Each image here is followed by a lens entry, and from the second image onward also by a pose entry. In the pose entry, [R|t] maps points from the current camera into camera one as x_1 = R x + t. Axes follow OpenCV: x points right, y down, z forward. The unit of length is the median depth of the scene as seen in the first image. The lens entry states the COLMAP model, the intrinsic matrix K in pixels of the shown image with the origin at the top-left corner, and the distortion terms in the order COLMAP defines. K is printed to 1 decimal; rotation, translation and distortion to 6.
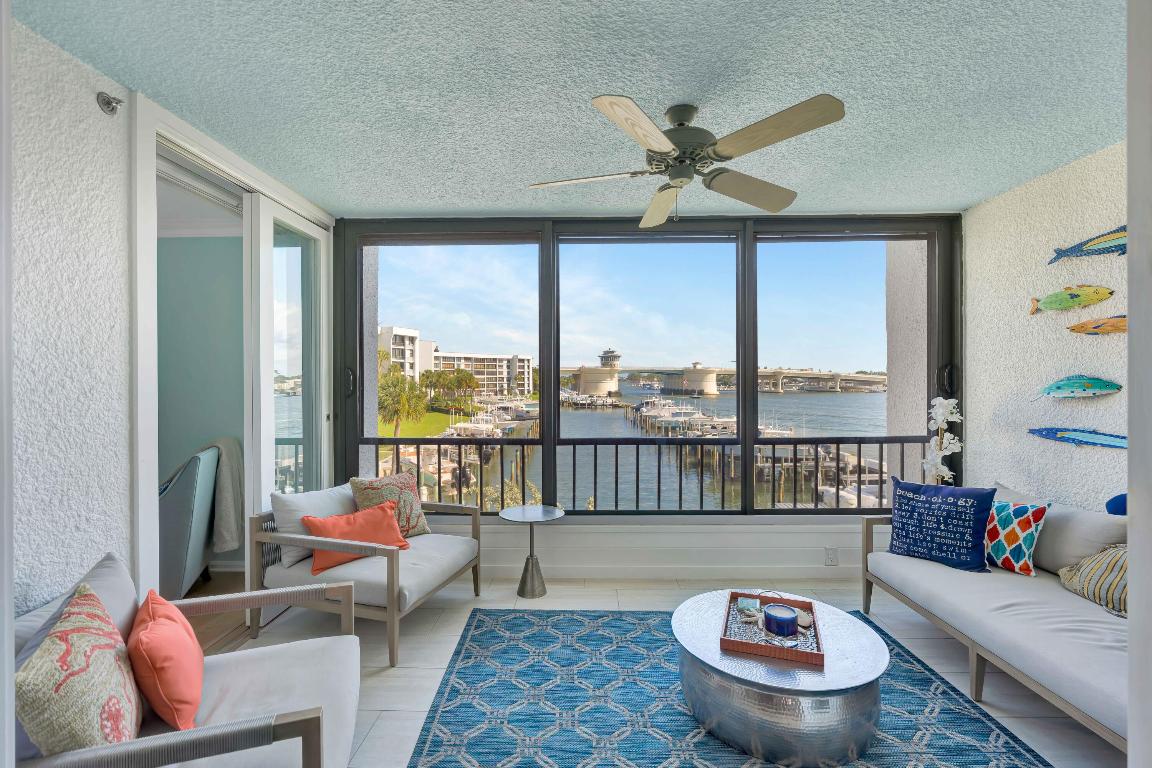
lens RADIAL K [[518.8, 0, 580.7], [0, 518.8, 382.8], [0, 0, 1]] dist [-0.003940, 0.002507]
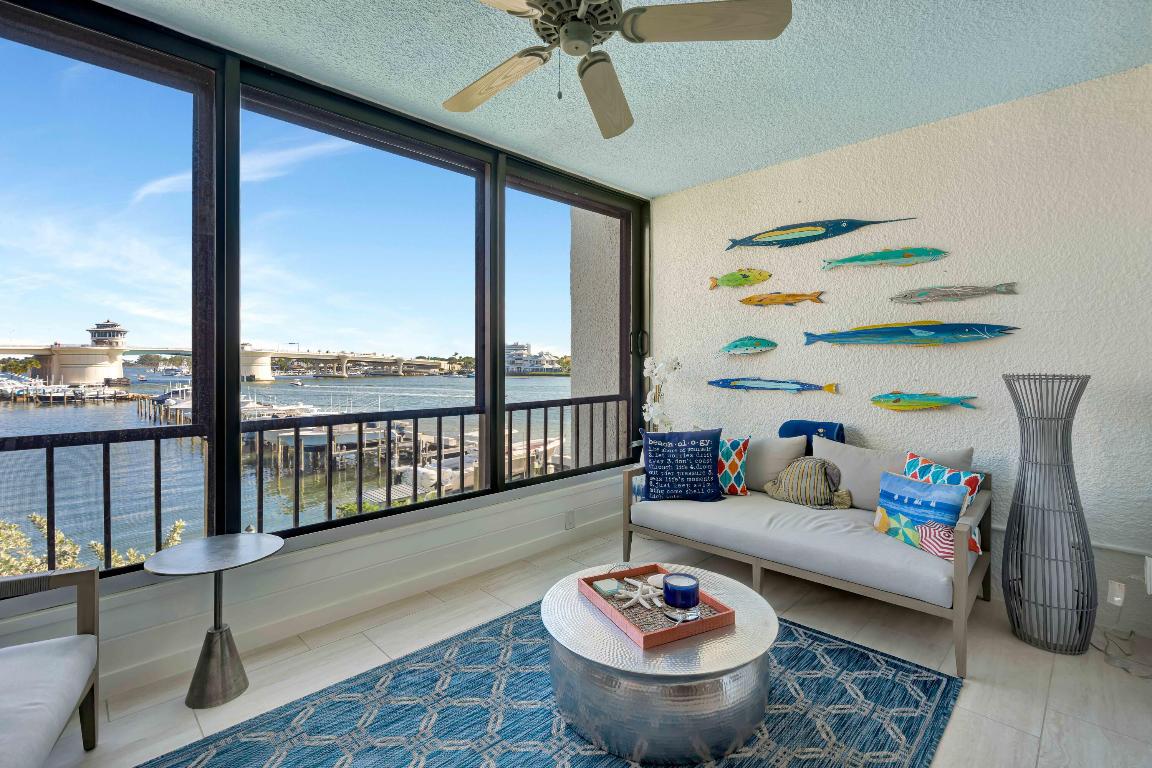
lens RADIAL K [[518.8, 0, 563.2], [0, 518.8, 367.4], [0, 0, 1]] dist [-0.003940, 0.002507]
pose [[0.694775, 0.000705, 0.719226, -0.264086], [0.002966, 0.999988, -0.003846, 0.056852], [-0.719221, 0.004806, 0.694765, 0.364845]]
